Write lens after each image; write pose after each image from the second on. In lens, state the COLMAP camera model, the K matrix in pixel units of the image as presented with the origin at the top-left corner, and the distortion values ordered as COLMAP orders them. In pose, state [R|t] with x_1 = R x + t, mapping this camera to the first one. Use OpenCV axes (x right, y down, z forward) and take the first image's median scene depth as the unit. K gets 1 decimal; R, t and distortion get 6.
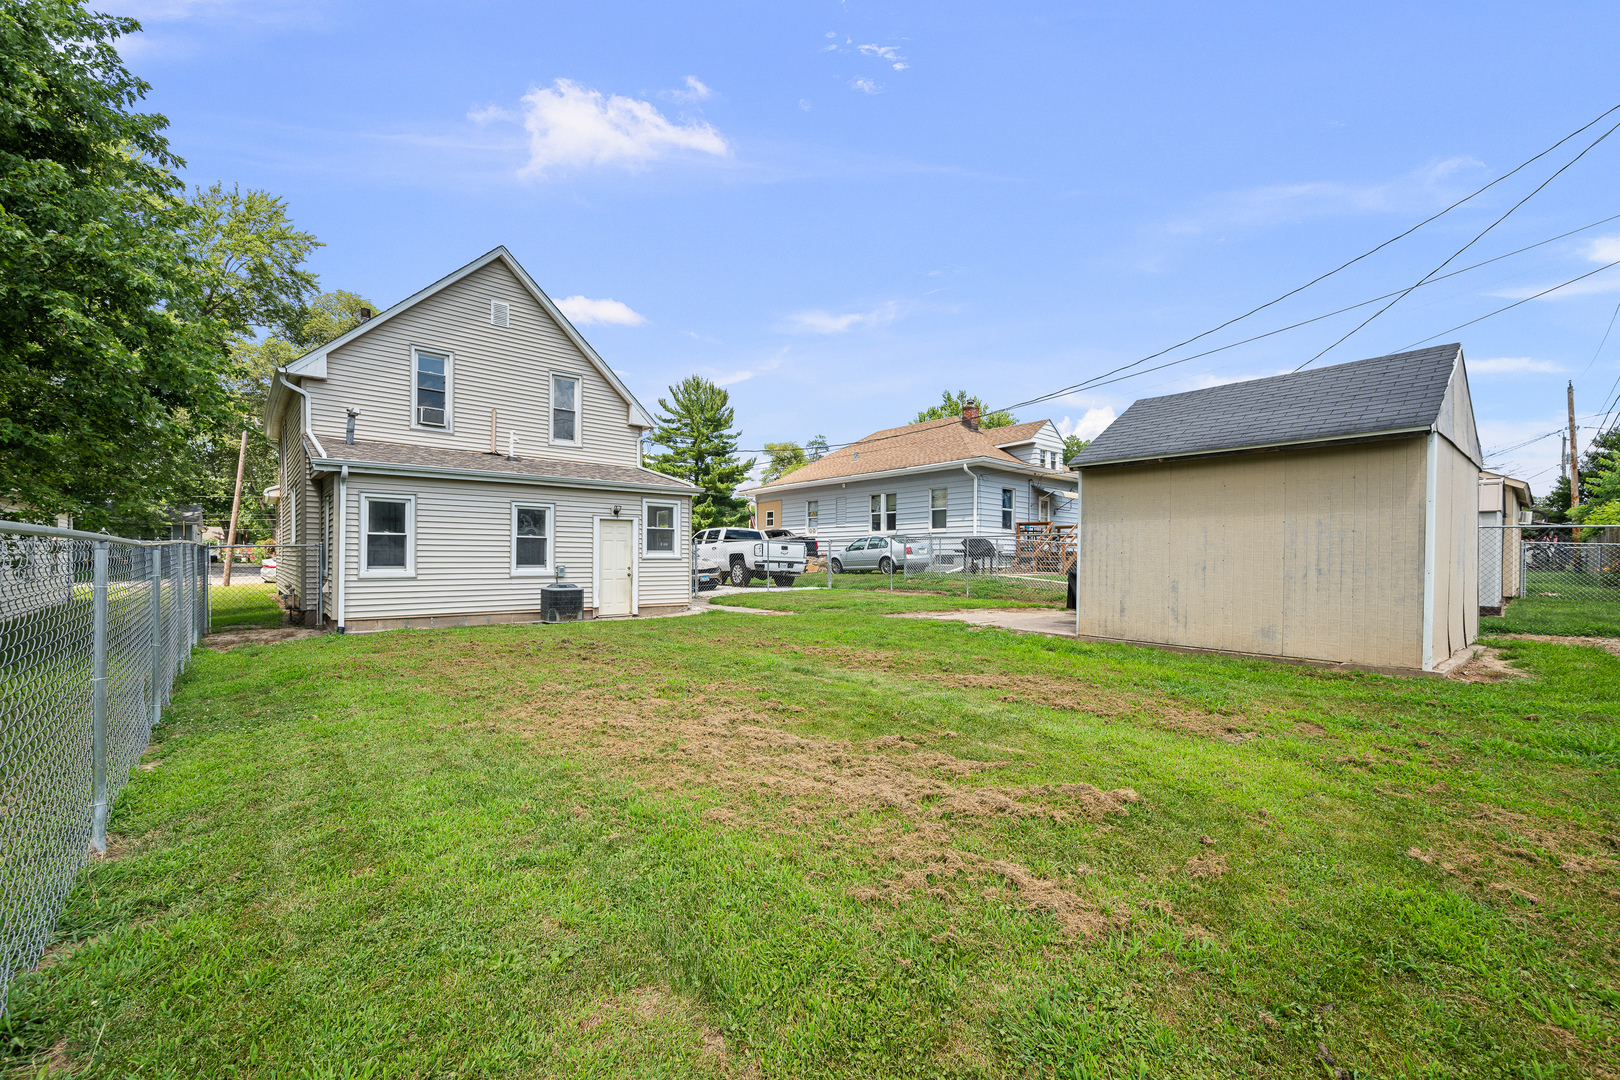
lens RADIAL K [[642.3, 0, 805.0], [0, 642.3, 549.1], [0, 0, 1]] dist [-0.003525, 0.000246]
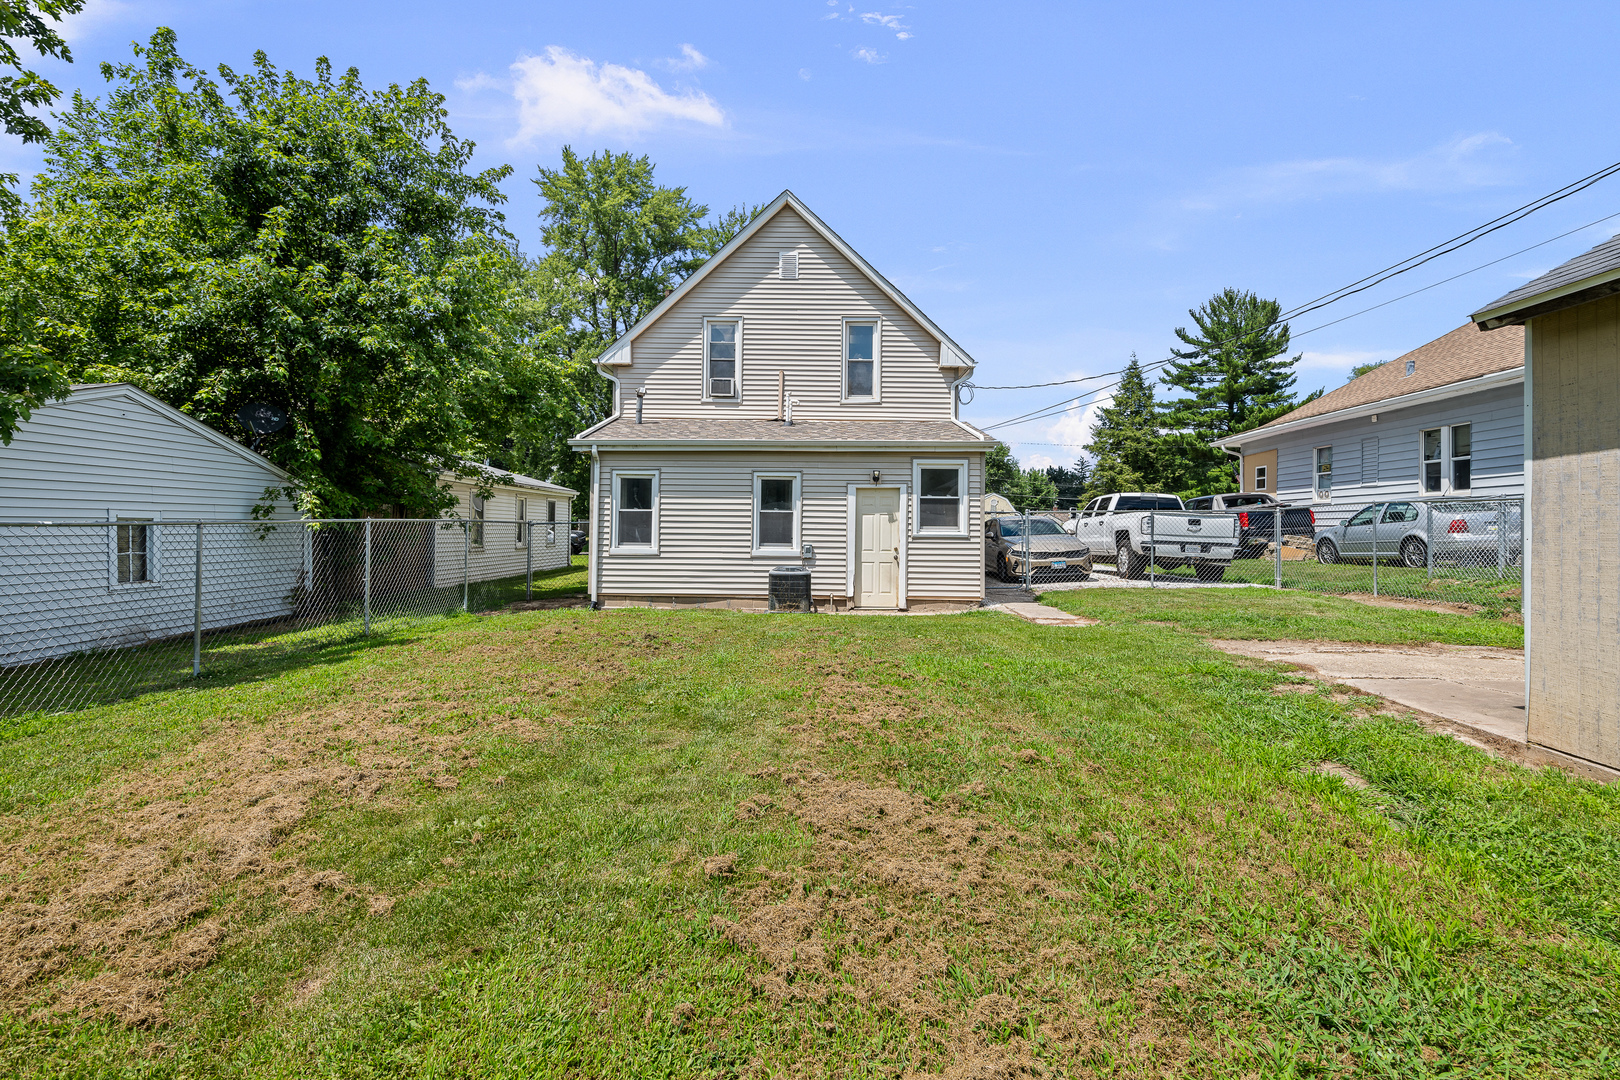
lens RADIAL K [[754.8, 0, 829.8], [0, 754.8, 514.2], [0, 0, 1]] dist [0.002112, 0.000214]
pose [[0.758069, -0.011550, -0.652072, 0.193572], [0.003596, 0.999902, -0.013530, -0.000669], [0.652165, 0.007912, 0.758036, 0.172418]]
